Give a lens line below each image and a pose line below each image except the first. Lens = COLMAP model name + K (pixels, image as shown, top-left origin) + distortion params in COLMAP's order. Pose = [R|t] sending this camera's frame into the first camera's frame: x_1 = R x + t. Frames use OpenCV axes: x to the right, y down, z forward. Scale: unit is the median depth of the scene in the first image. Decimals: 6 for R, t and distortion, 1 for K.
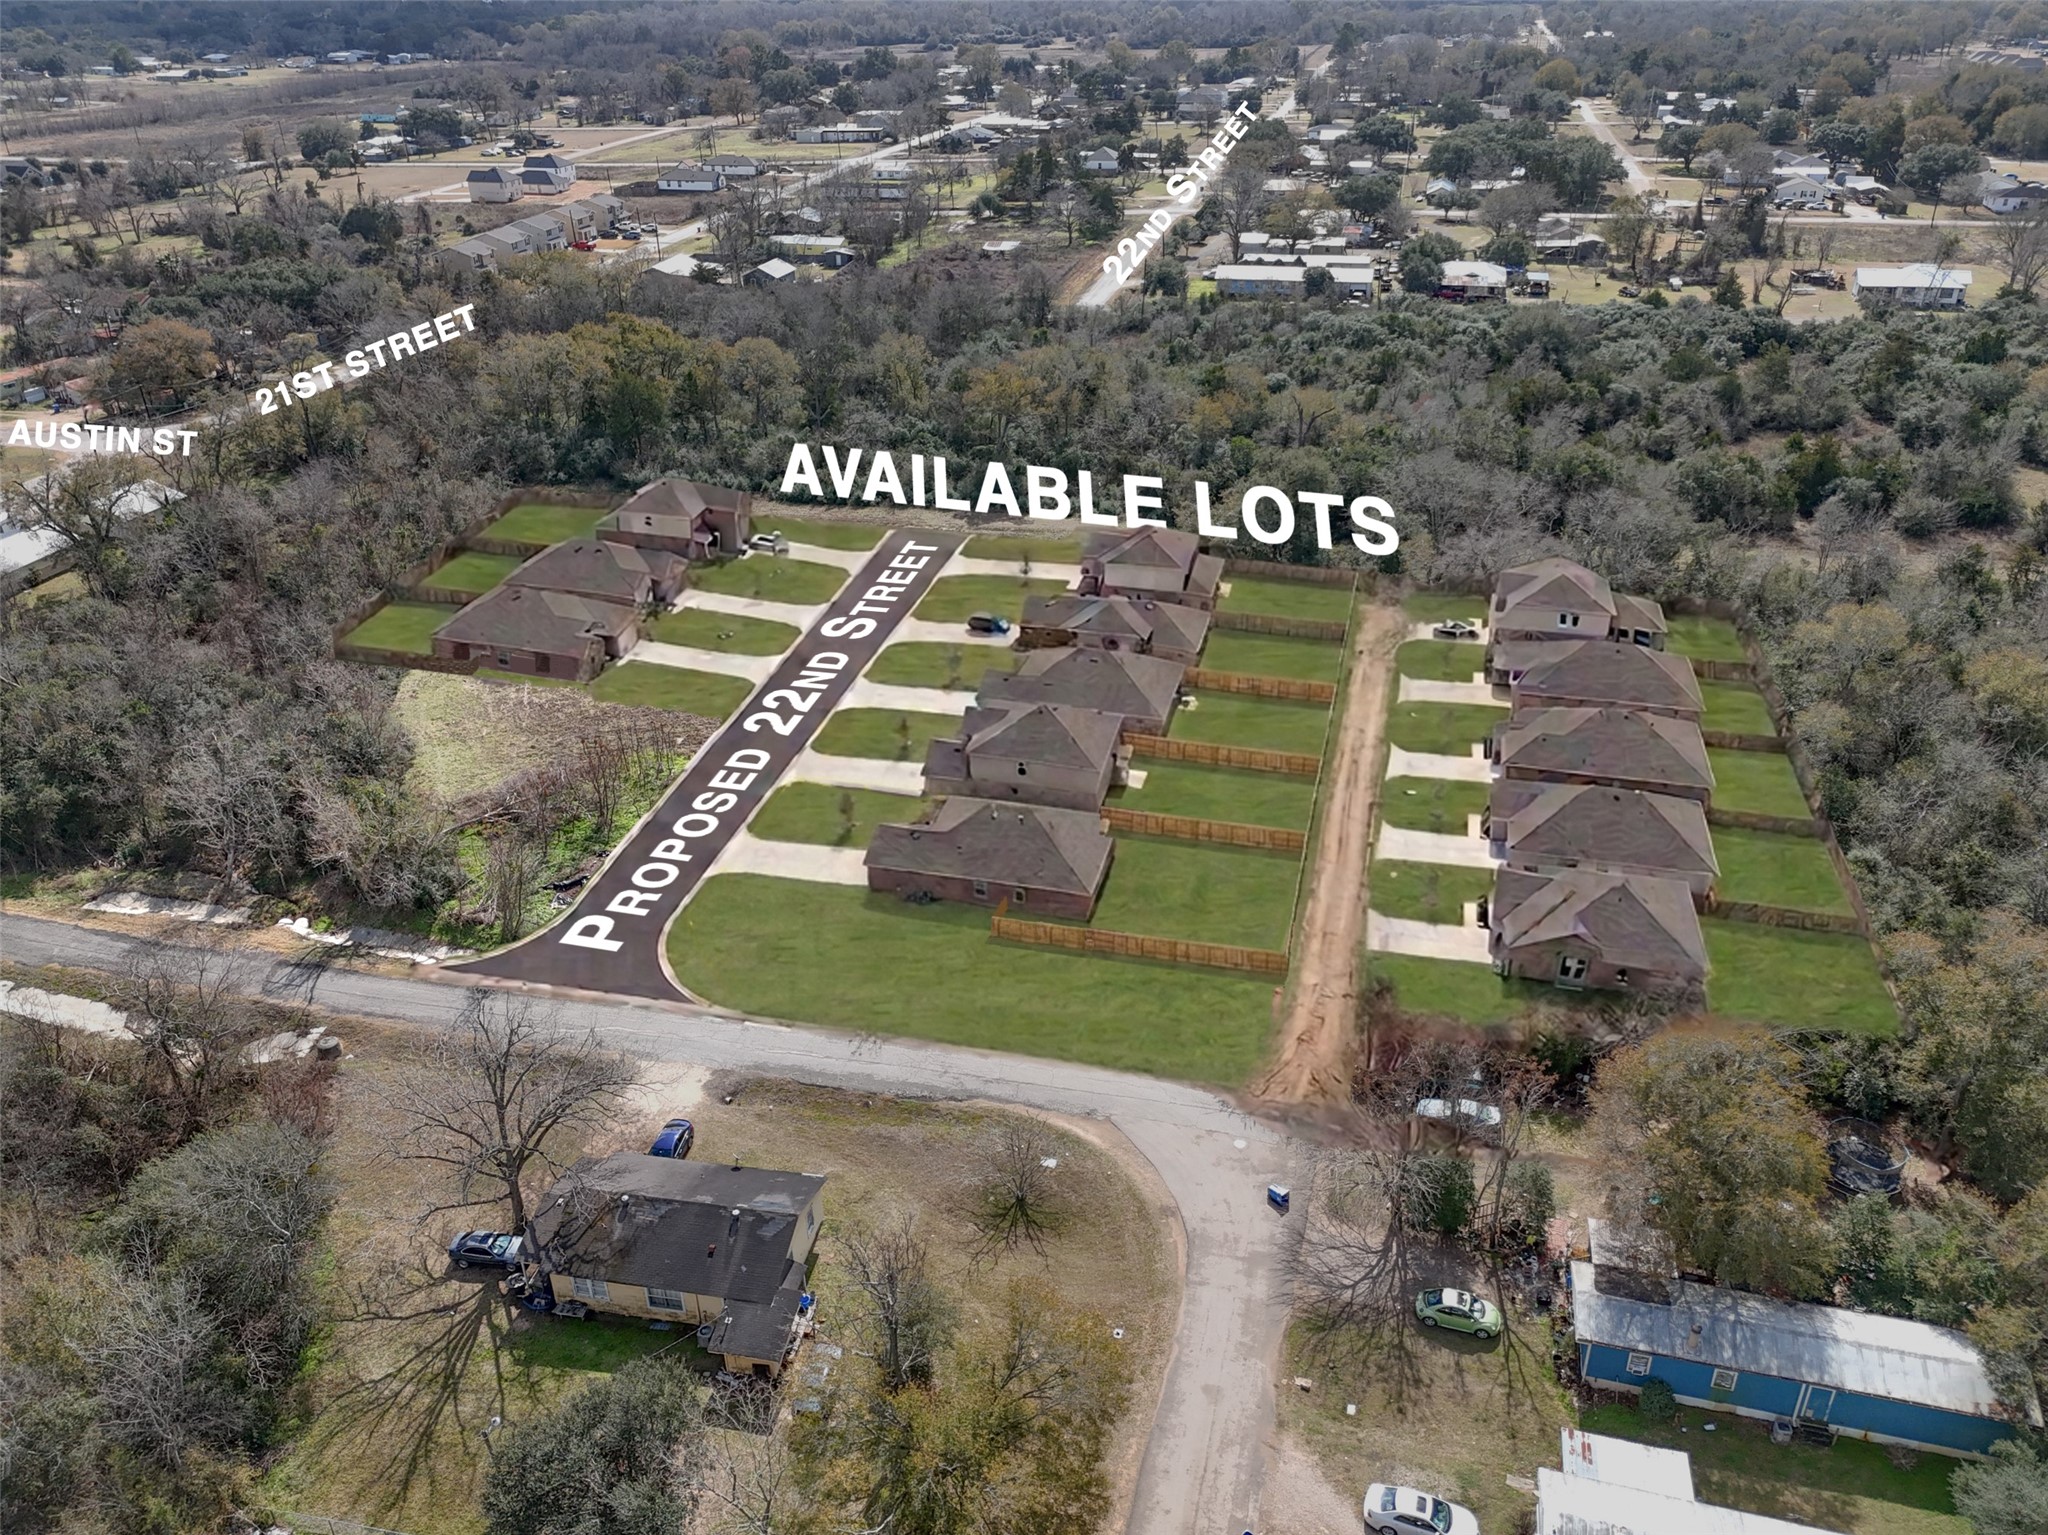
lens RADIAL K [[1510.4, 0, 1030.1], [0, 1510.4, 763.9], [0, 0, 1]] dist [0.076426, -0.064399]
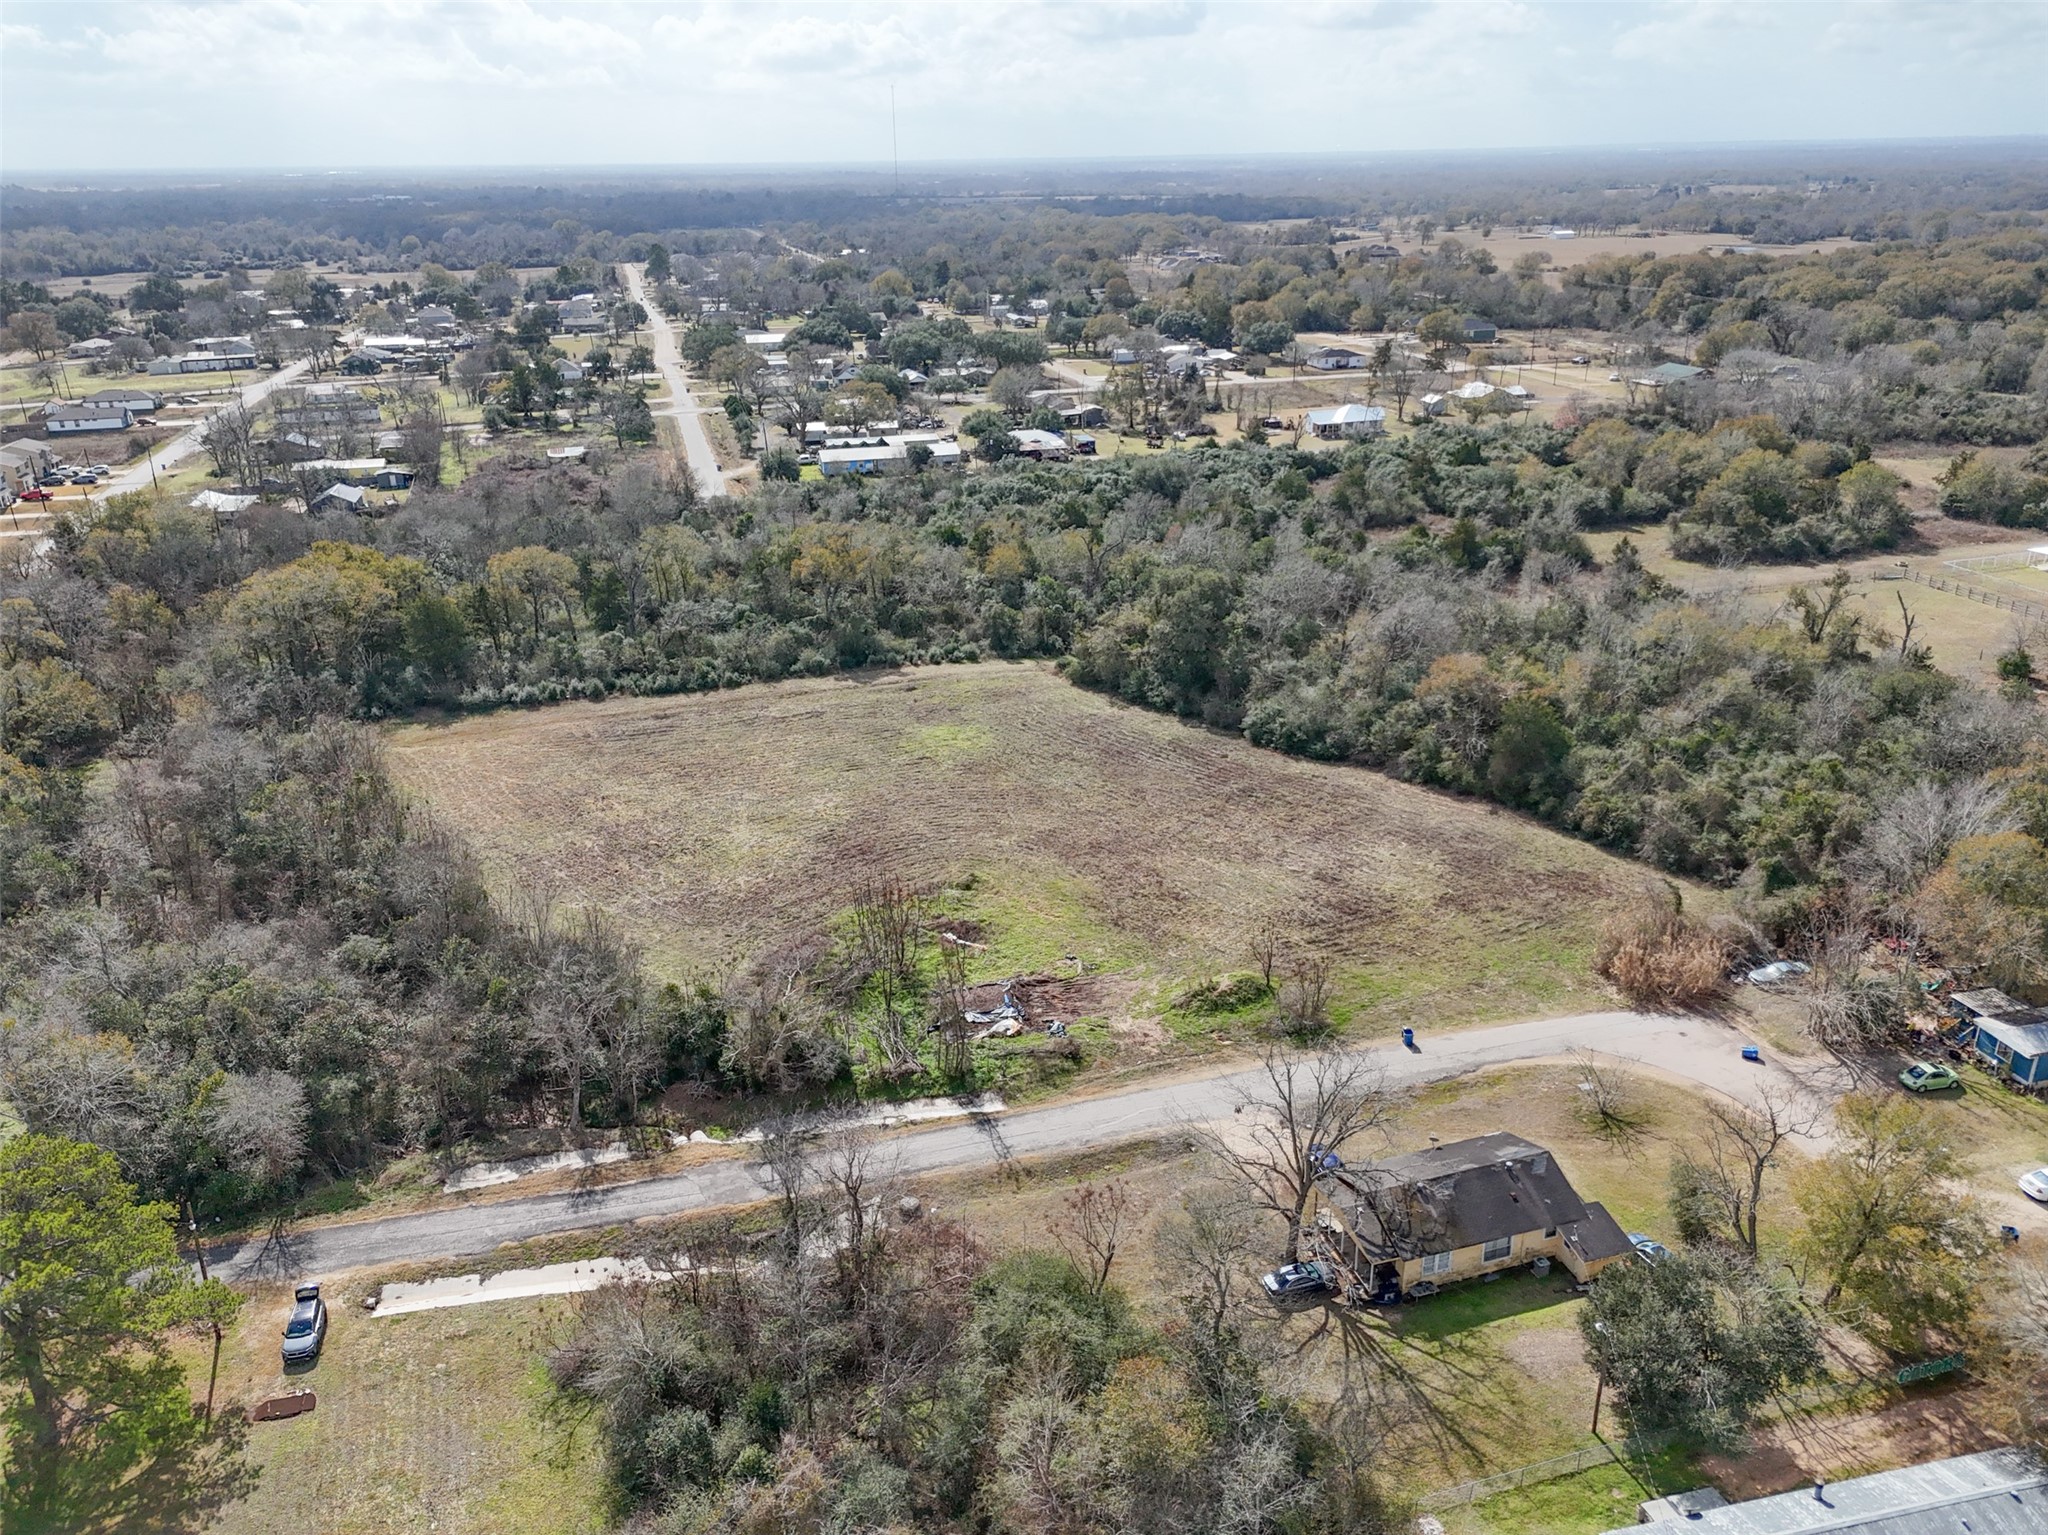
lens RADIAL K [[1510.4, 0, 1030.5], [0, 1510.4, 755.4], [0, 0, 1]] dist [0.076426, -0.064399]
pose [[0.876277, -0.174506, 0.449095, -0.374507], [0.230576, 0.970323, -0.072860, -0.004834], [-0.423052, 0.167397, 0.890508, 0.017734]]
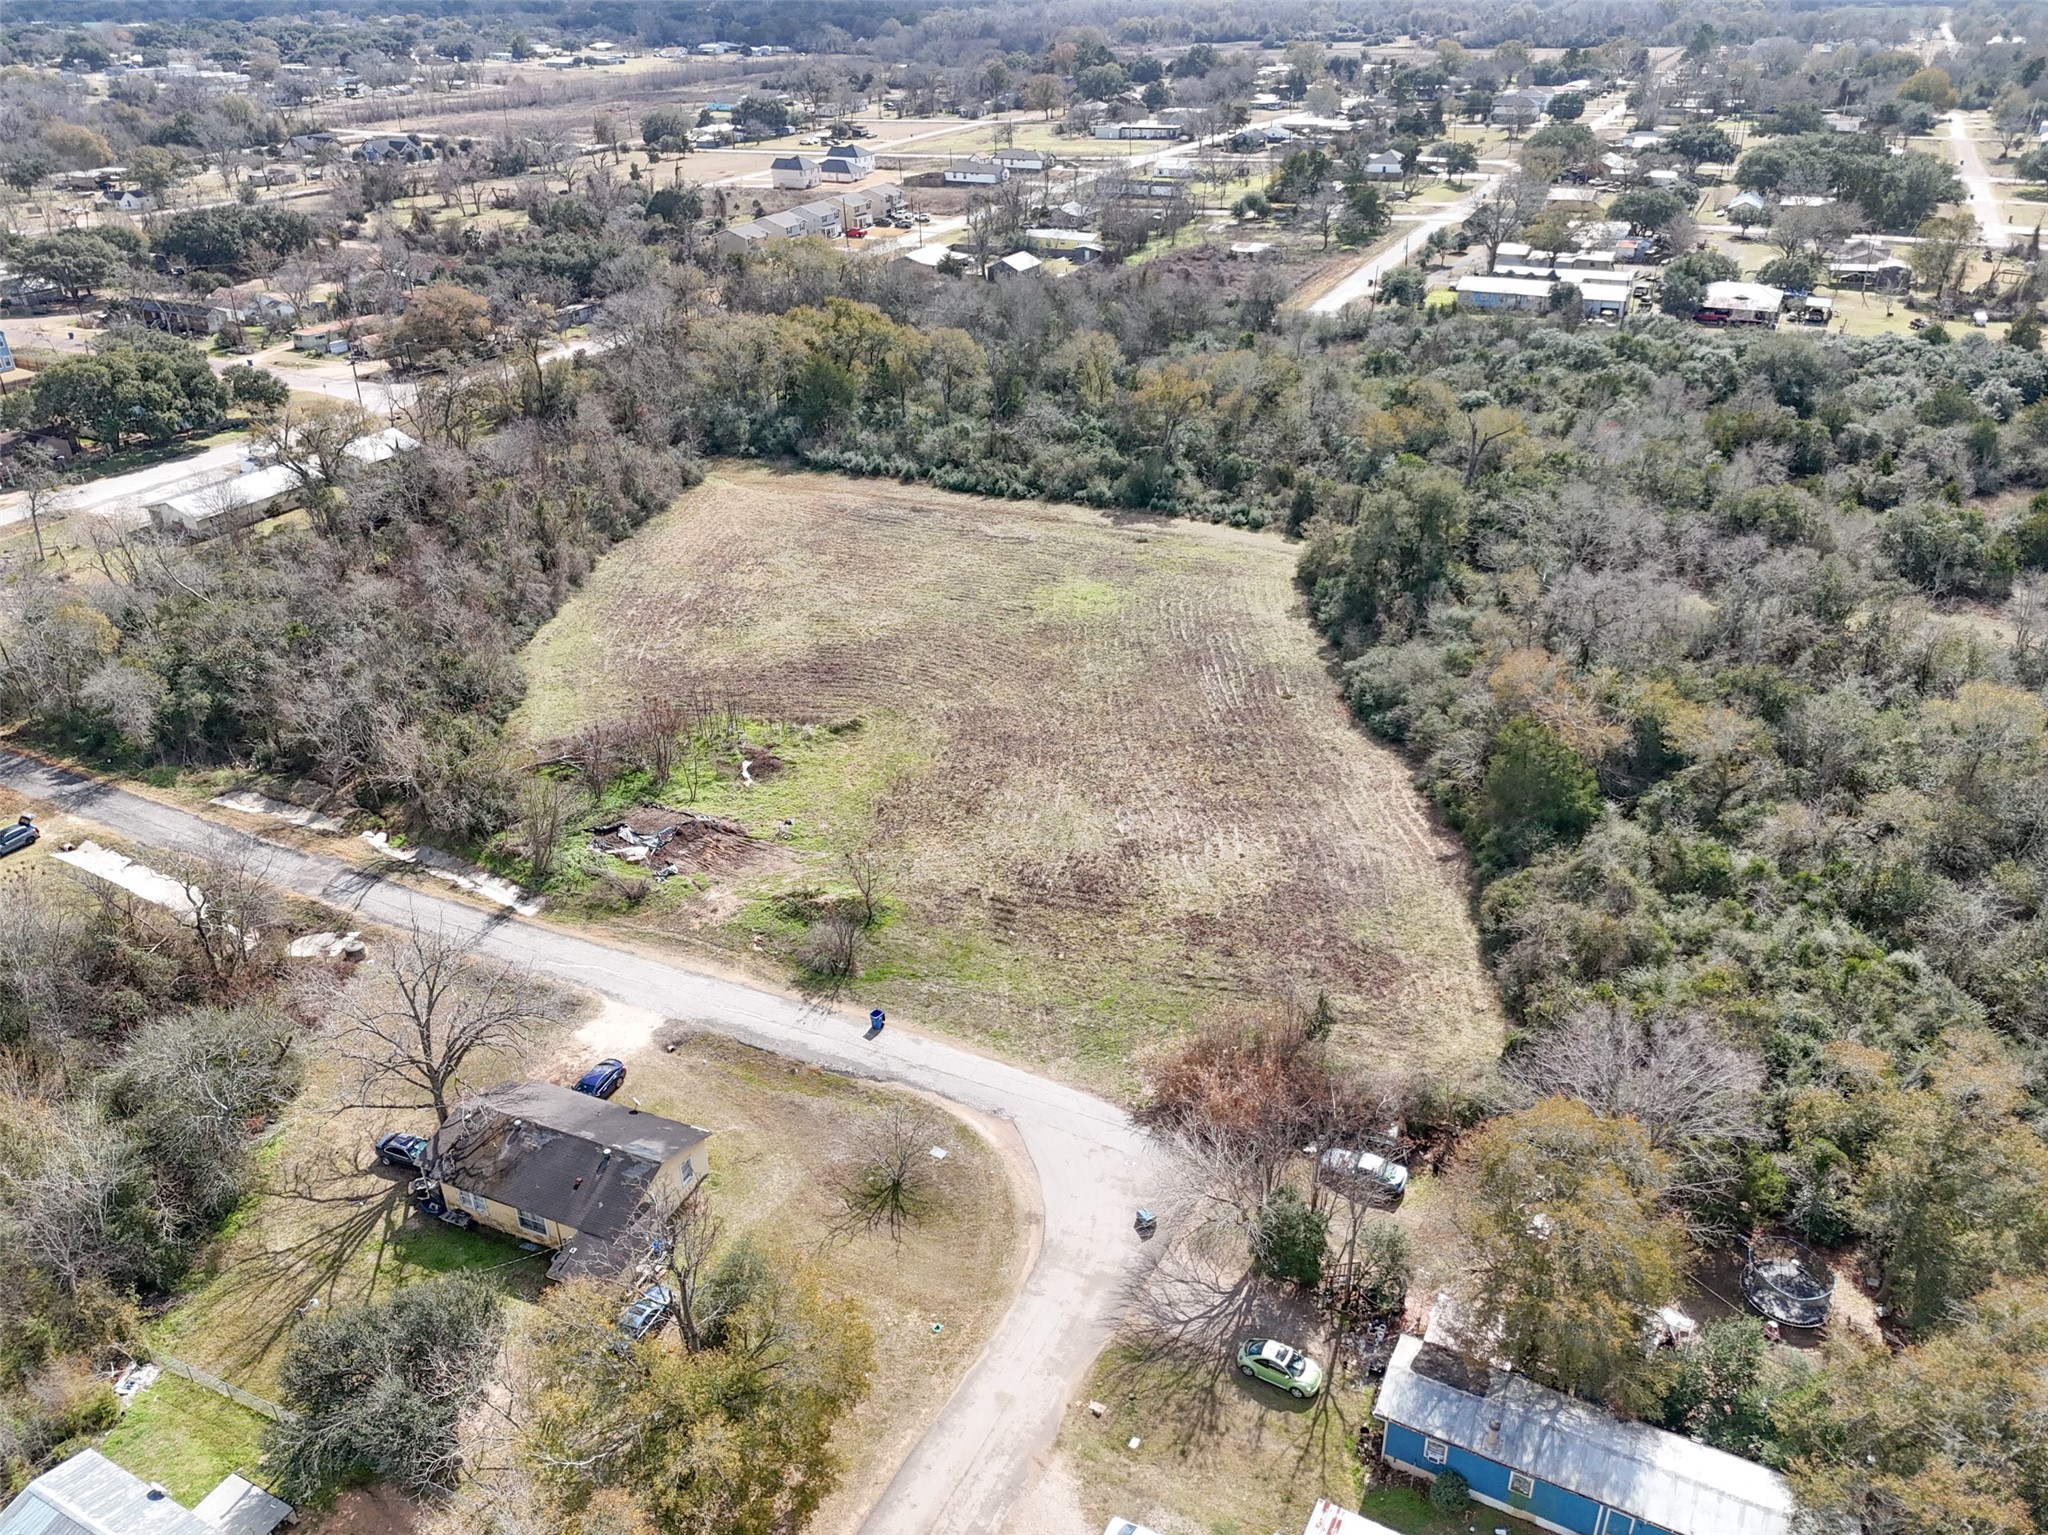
lens RADIAL K [[1510.4, 0, 1028.9], [0, 1510.4, 762.6], [0, 0, 1]] dist [0.076426, -0.064399]
pose [[0.976548, 0.105168, -0.187865, 0.098123], [-0.104946, 0.994415, 0.011156, -0.005656], [0.187989, 0.008821, 0.982131, 0.006649]]
